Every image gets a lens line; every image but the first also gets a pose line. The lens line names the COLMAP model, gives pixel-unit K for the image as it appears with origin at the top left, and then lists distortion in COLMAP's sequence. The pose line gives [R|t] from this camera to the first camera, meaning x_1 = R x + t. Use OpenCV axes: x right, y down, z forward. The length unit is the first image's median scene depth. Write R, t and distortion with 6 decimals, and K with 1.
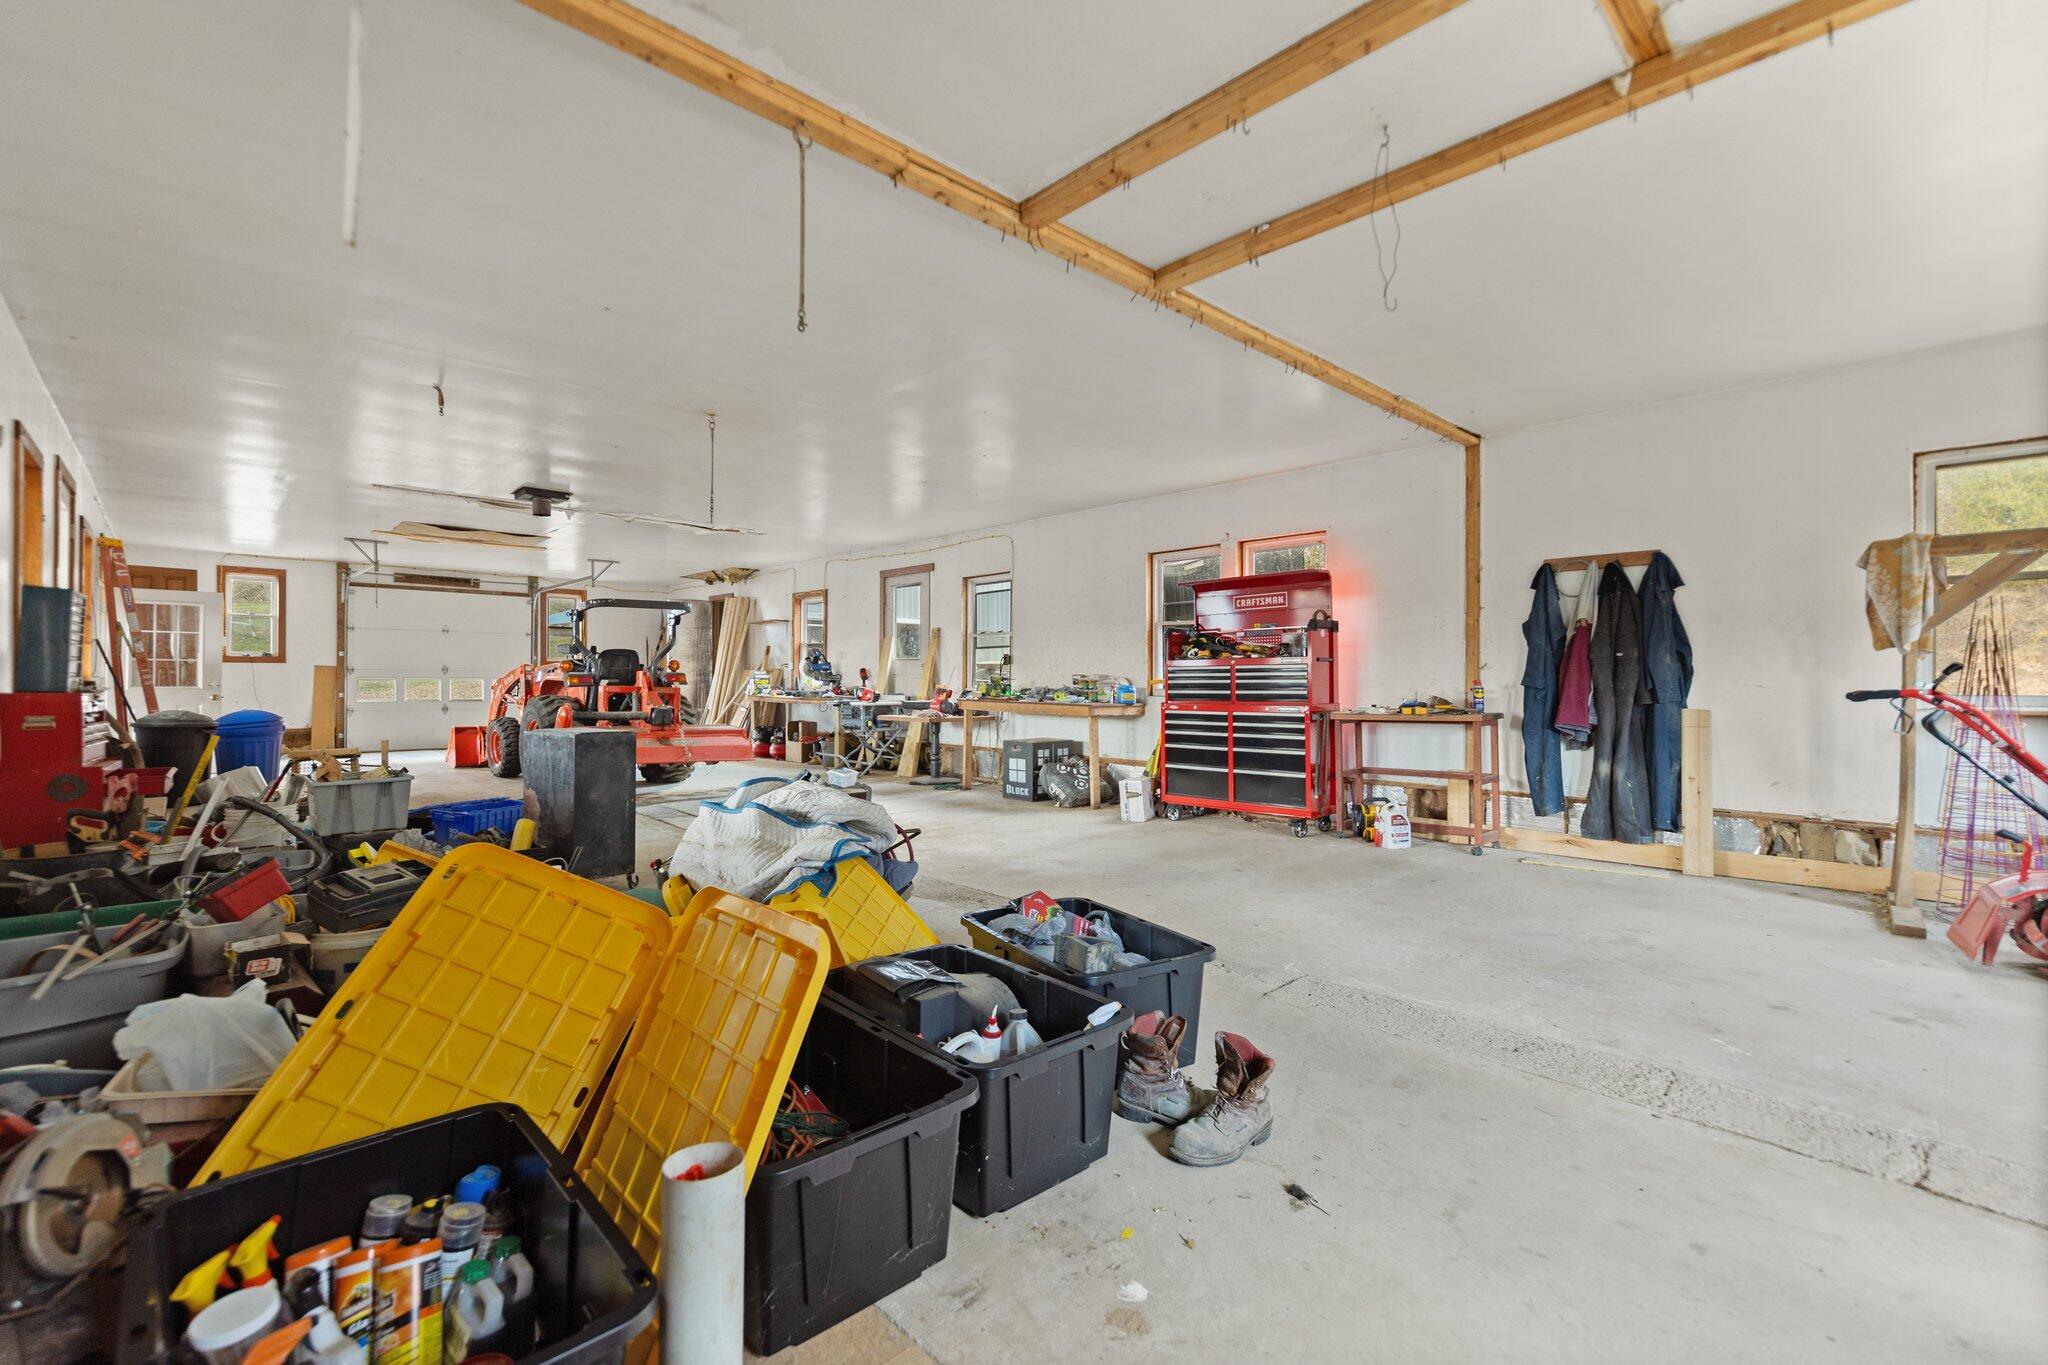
lens RADIAL K [[887.0, 0, 1011.7], [0, 887.0, 674.6], [0, 0, 1]] dist [0.000824, -0.000041]
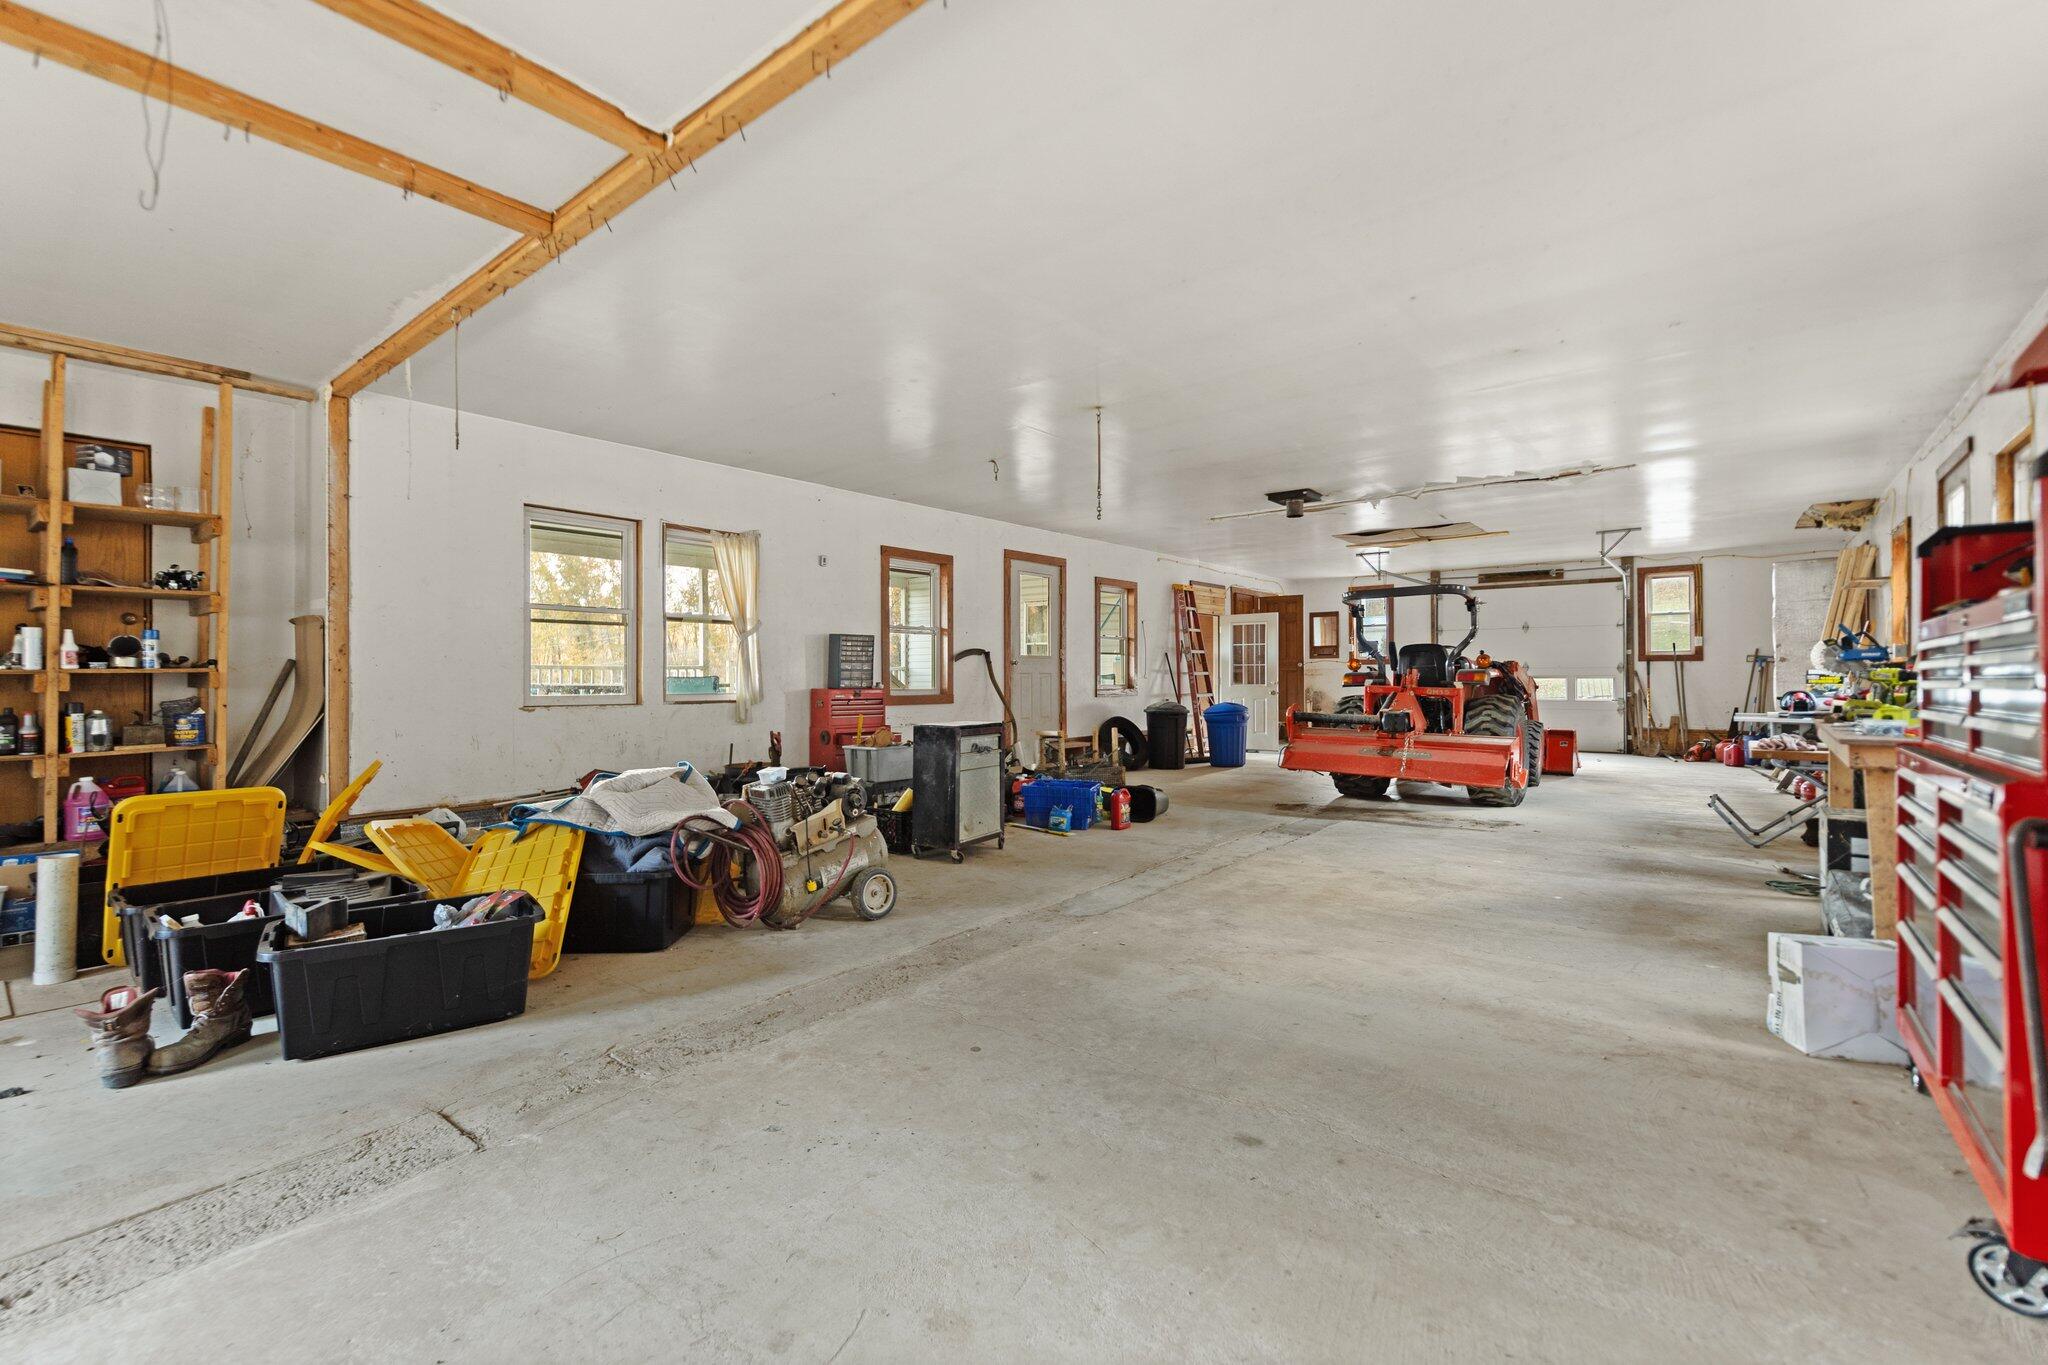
lens RADIAL K [[887.0, 0, 1011.7], [0, 887.0, 674.6], [0, 0, 1]] dist [0.000824, -0.000041]
pose [[0.129619, -0.006910, -0.991540, 0.409991], [0.011368, 0.999920, -0.005483, 0.002047], [0.991499, -0.010561, 0.129688, 0.522941]]
